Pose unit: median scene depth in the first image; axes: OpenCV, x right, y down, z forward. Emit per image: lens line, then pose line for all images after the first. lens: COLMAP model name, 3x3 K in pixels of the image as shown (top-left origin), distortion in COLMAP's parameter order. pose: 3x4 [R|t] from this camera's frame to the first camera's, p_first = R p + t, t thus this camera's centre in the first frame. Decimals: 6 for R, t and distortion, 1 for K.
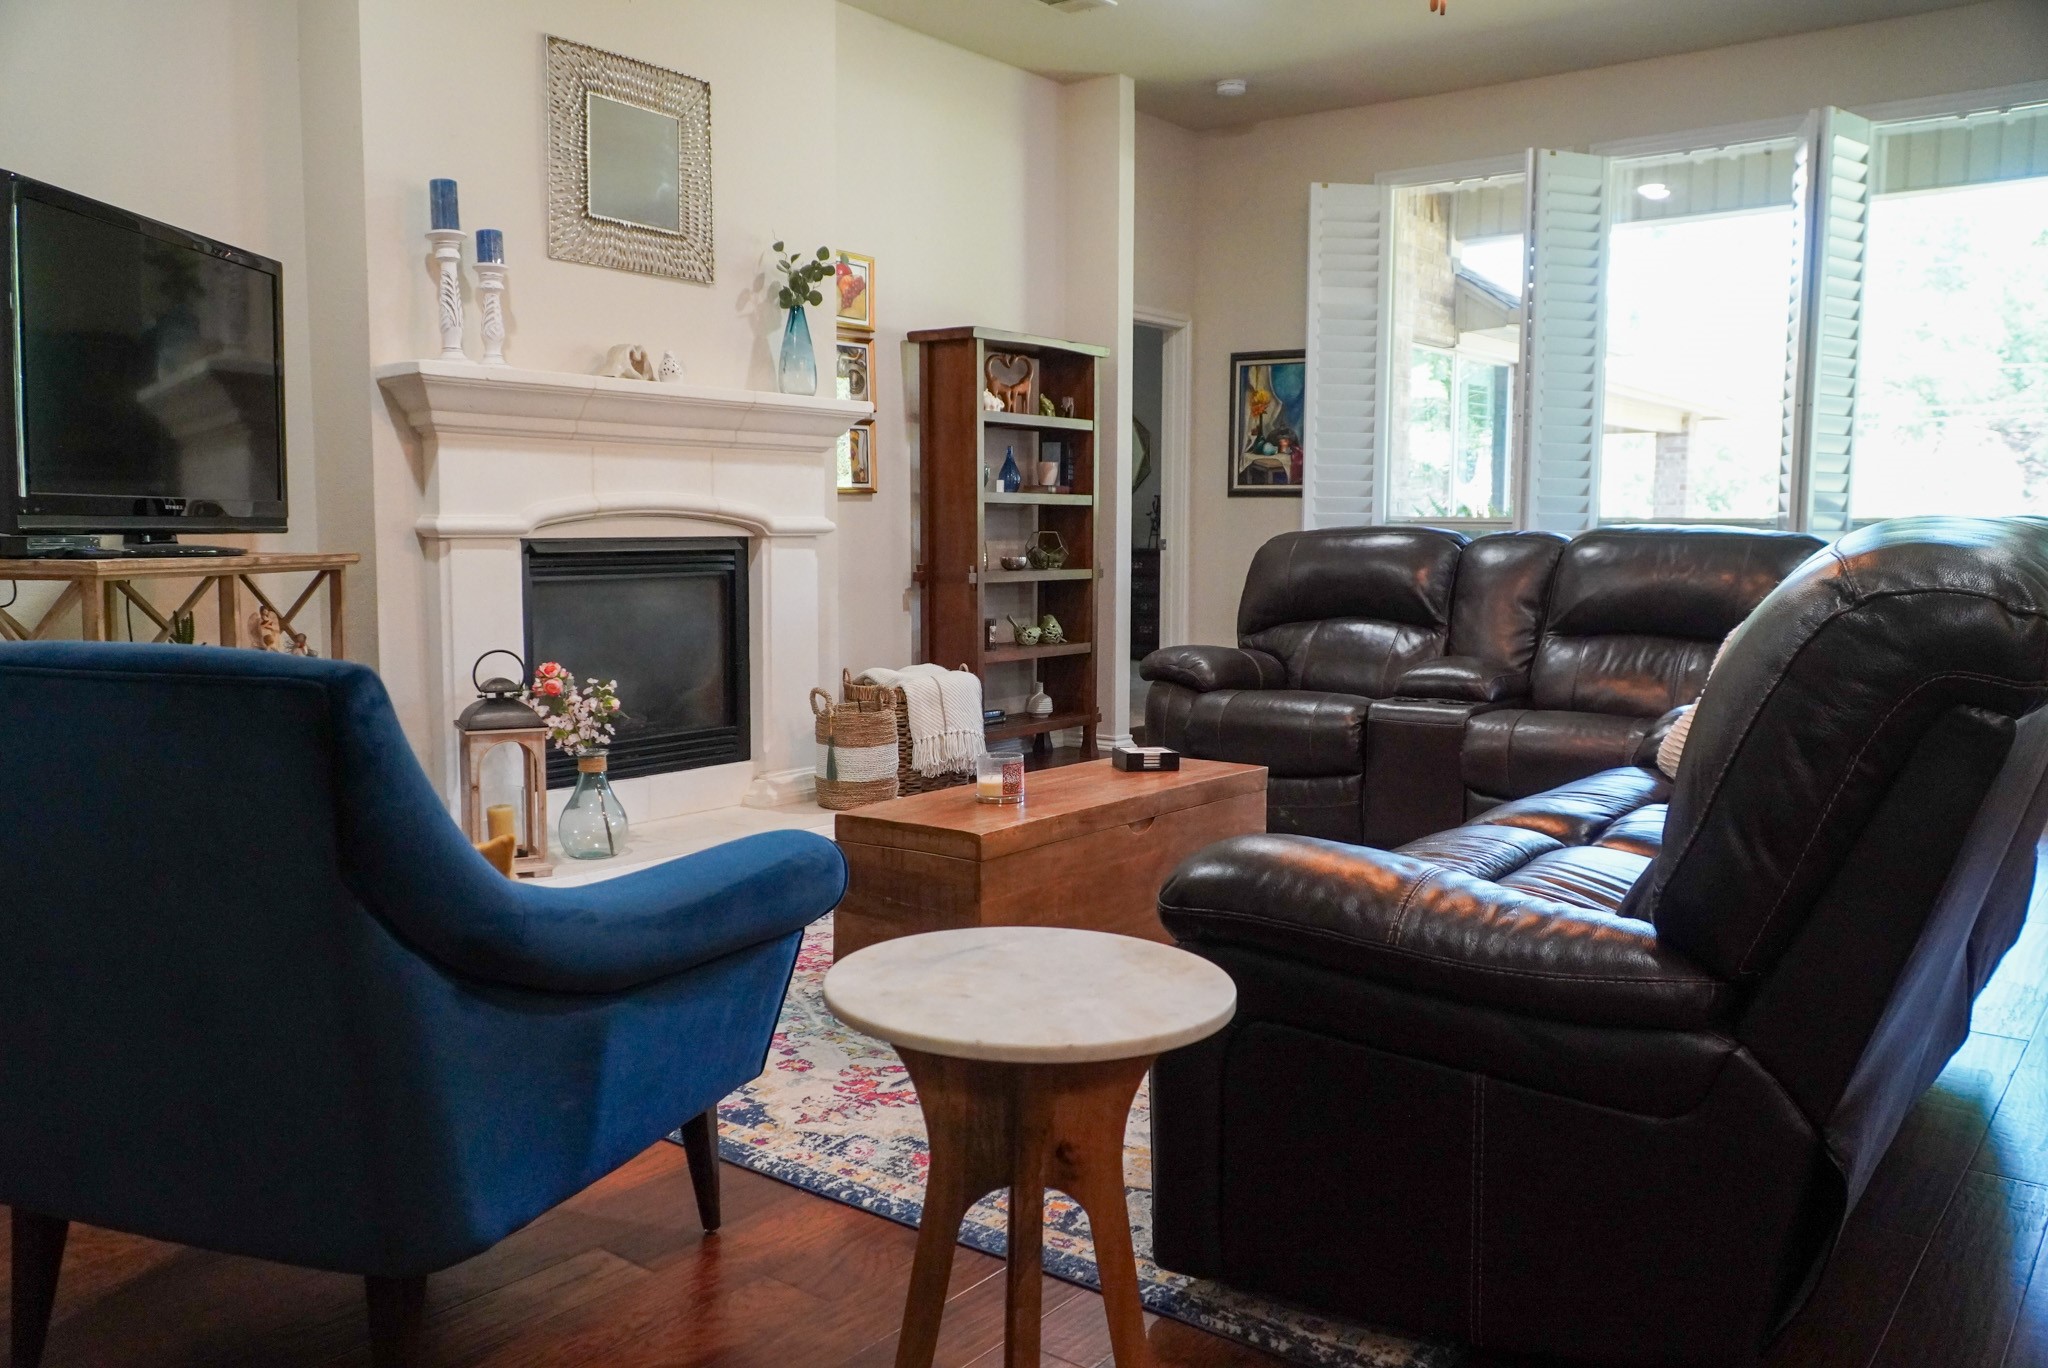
lens RADIAL K [[1603.3, 0, 1024.0], [0, 1603.3, 684.0], [0, 0, 1]] dist [-0.008376, 0.000784]
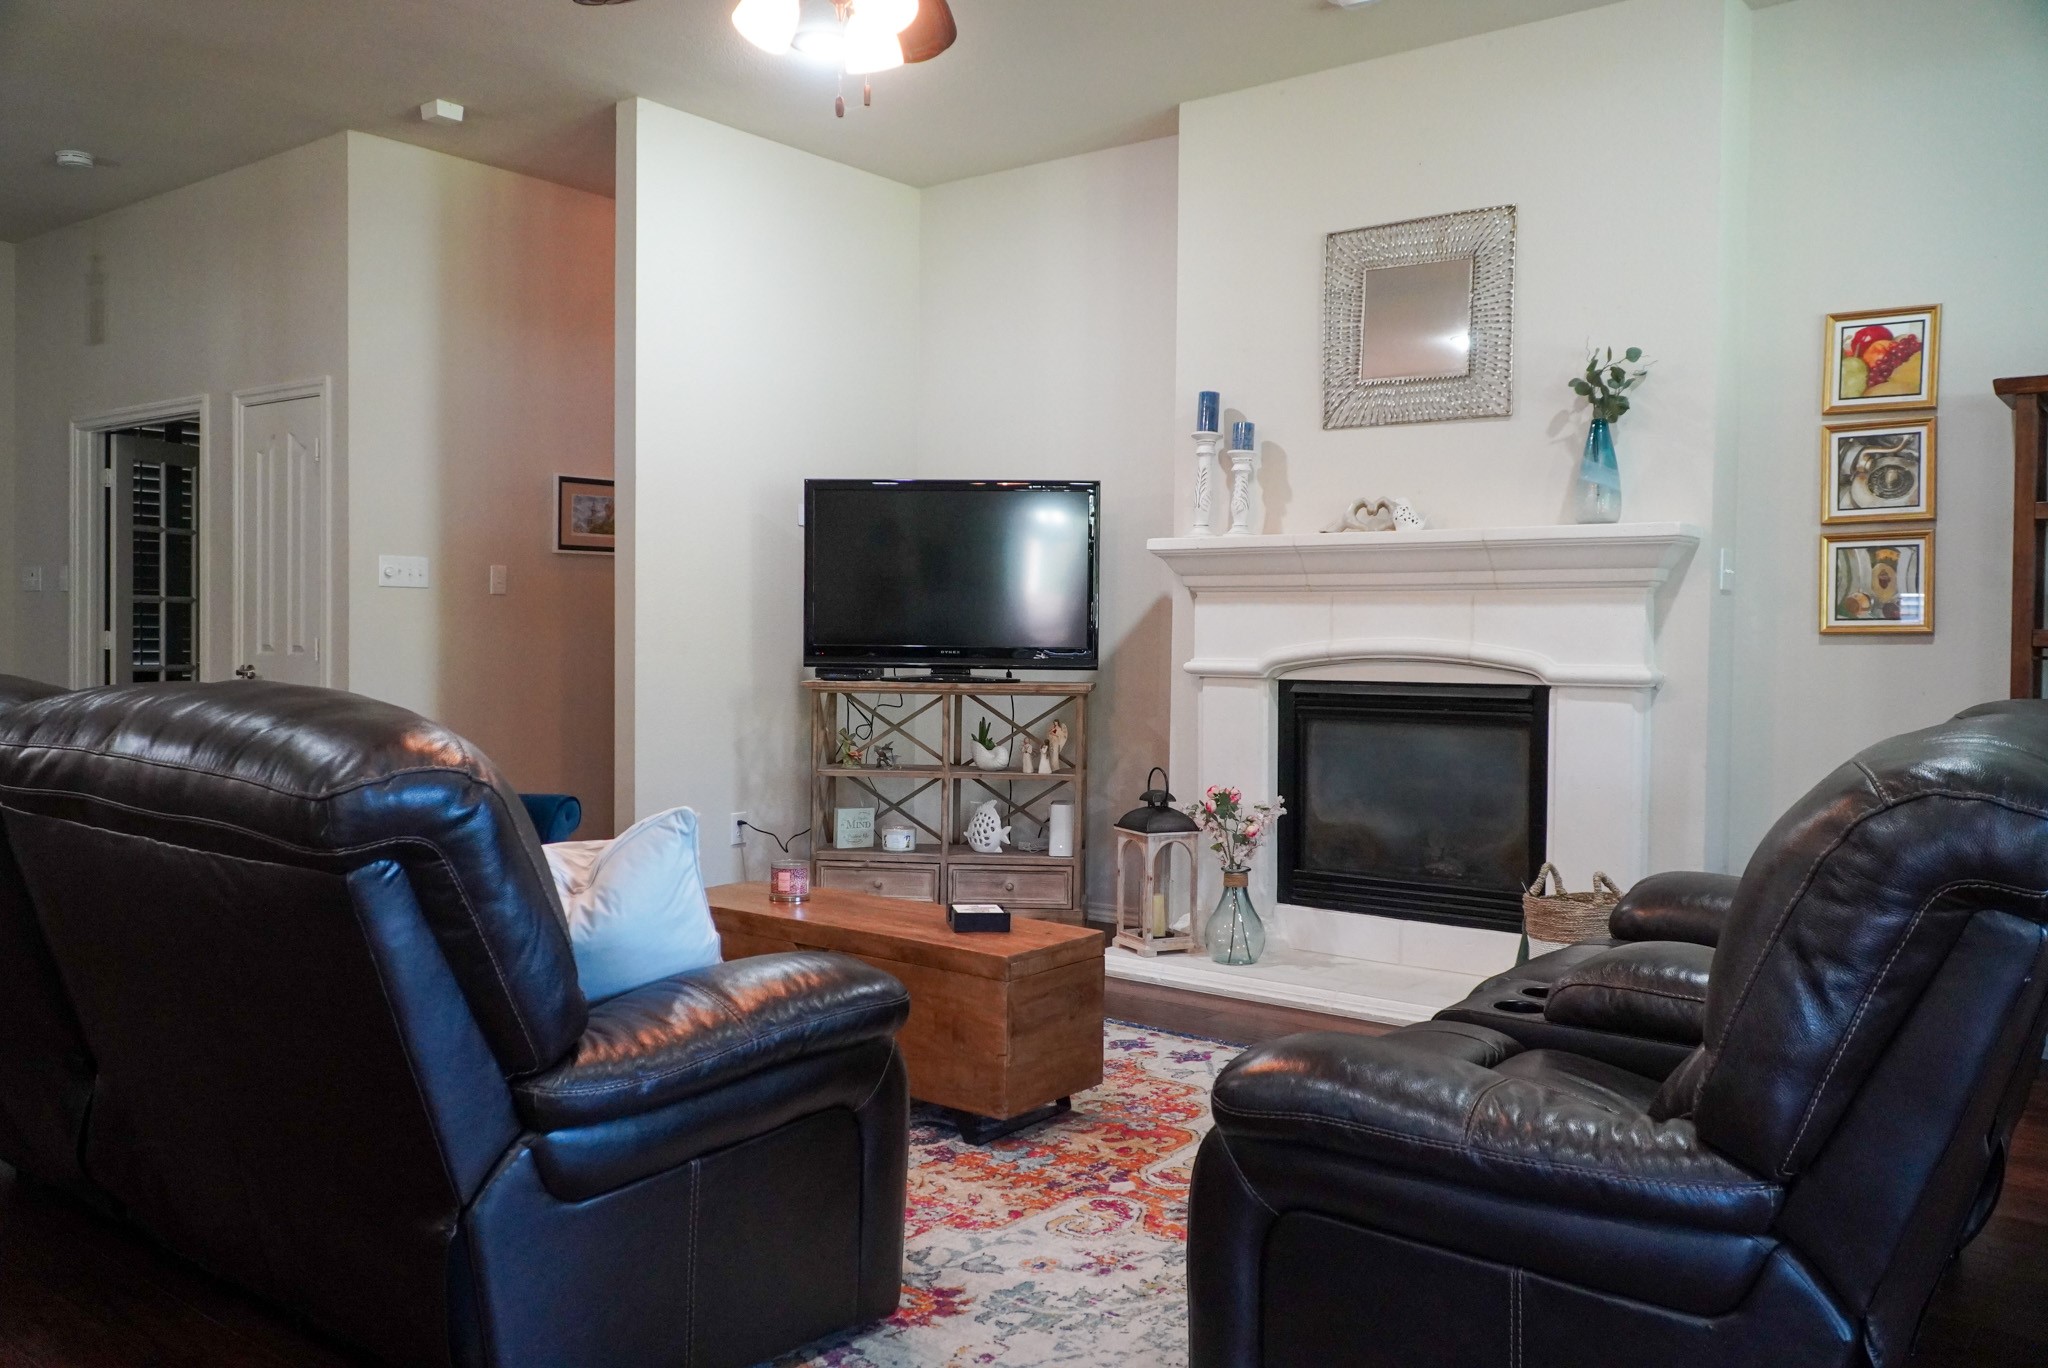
lens RADIAL K [[1603.3, 0, 1024.0], [0, 1603.3, 684.0], [0, 0, 1]] dist [-0.008376, 0.000784]
pose [[-0.008860, 0.026573, -0.999608, 0.751062], [-0.105347, 0.994059, 0.027359, -0.089816], [0.994396, 0.105548, -0.006008, 0.743745]]
